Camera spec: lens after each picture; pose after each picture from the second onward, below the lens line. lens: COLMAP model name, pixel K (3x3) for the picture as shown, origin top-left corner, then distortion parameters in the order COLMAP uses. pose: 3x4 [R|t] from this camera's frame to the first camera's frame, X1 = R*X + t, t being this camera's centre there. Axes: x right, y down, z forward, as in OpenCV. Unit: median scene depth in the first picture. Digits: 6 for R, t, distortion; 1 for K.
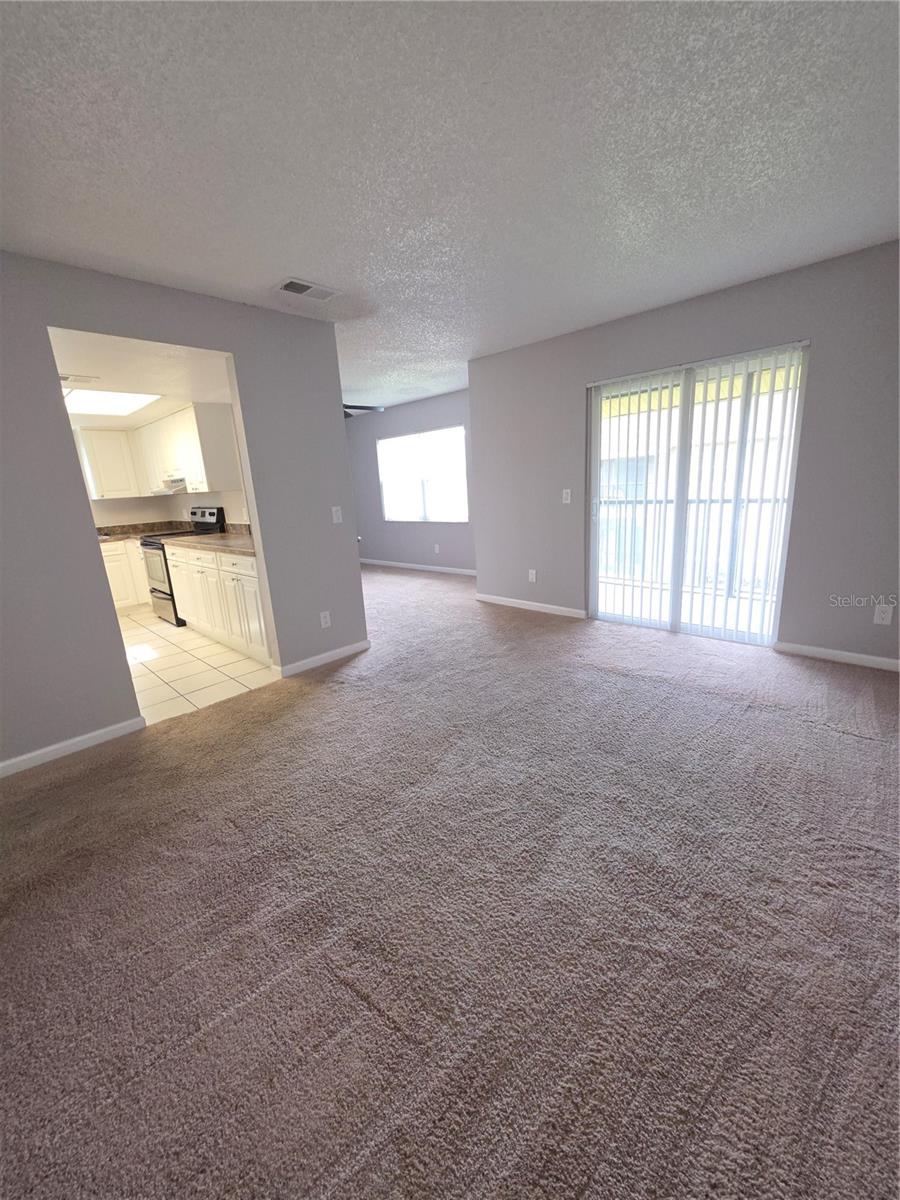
lens RADIAL K [[476.6, 0, 454.0], [0, 476.6, 597.2], [0, 0, 1]] dist [0.000392, -0.000041]
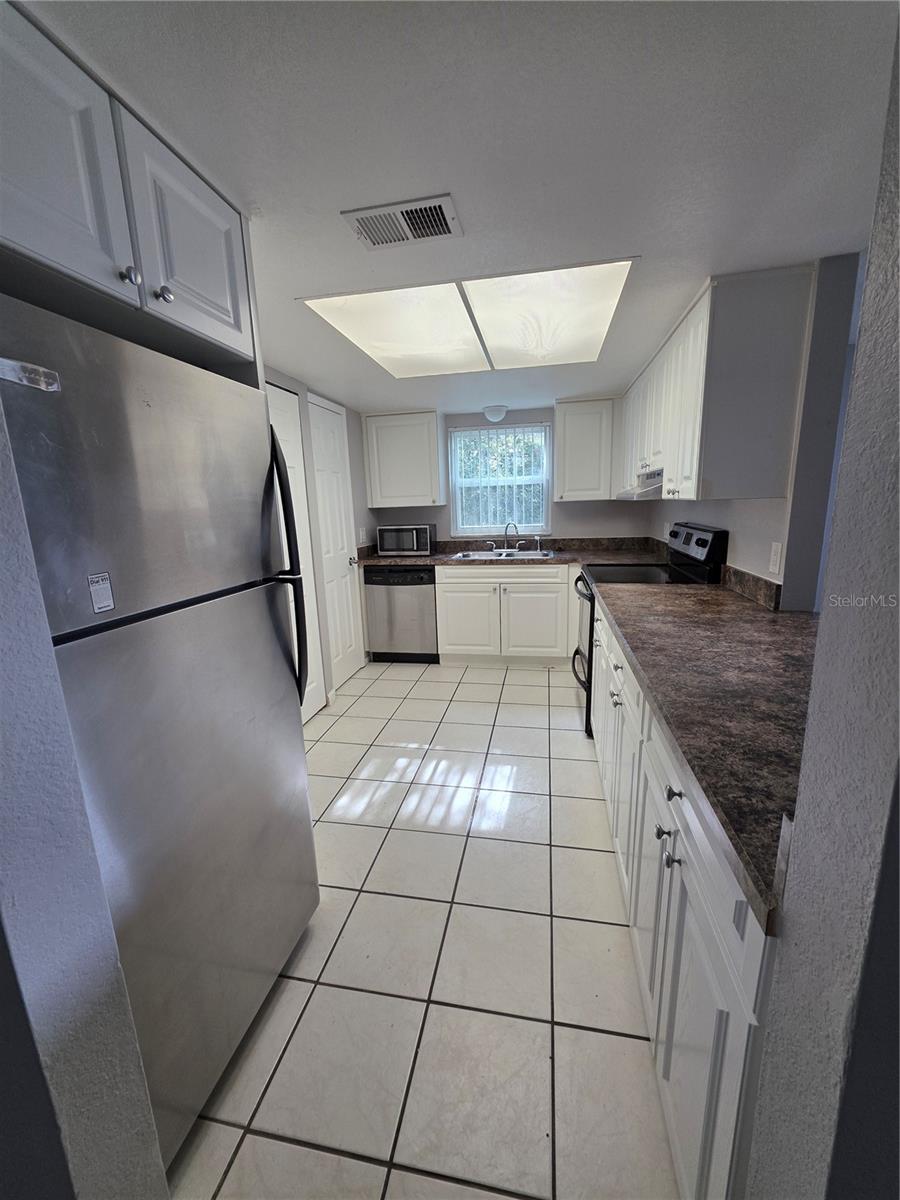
lens RADIAL K [[476.6, 0, 454.0], [0, 476.6, 597.2], [0, 0, 1]] dist [0.000392, -0.000041]
pose [[0.542372, 0.206146, -0.814455, -0.225720], [-0.199409, 0.973314, 0.113561, -0.118948], [0.816131, 0.100817, 0.569005, 0.497350]]
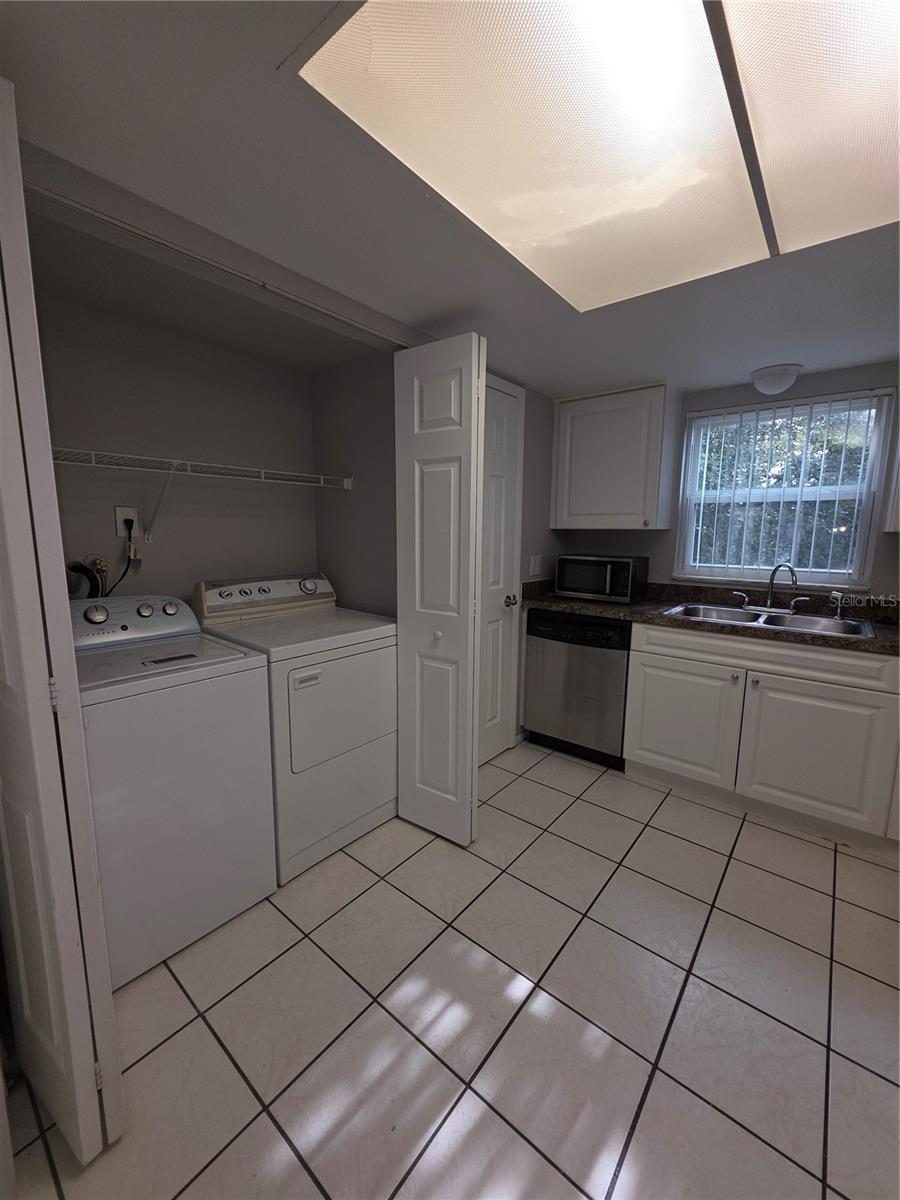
lens RADIAL K [[476.6, 0, 454.0], [0, 476.6, 597.2], [0, 0, 1]] dist [0.000392, -0.000041]
pose [[0.076516, 0.205298, -0.975704, -0.409341], [-0.251179, 0.950982, 0.180398, -0.140874], [0.964912, 0.231272, 0.124332, 0.651875]]
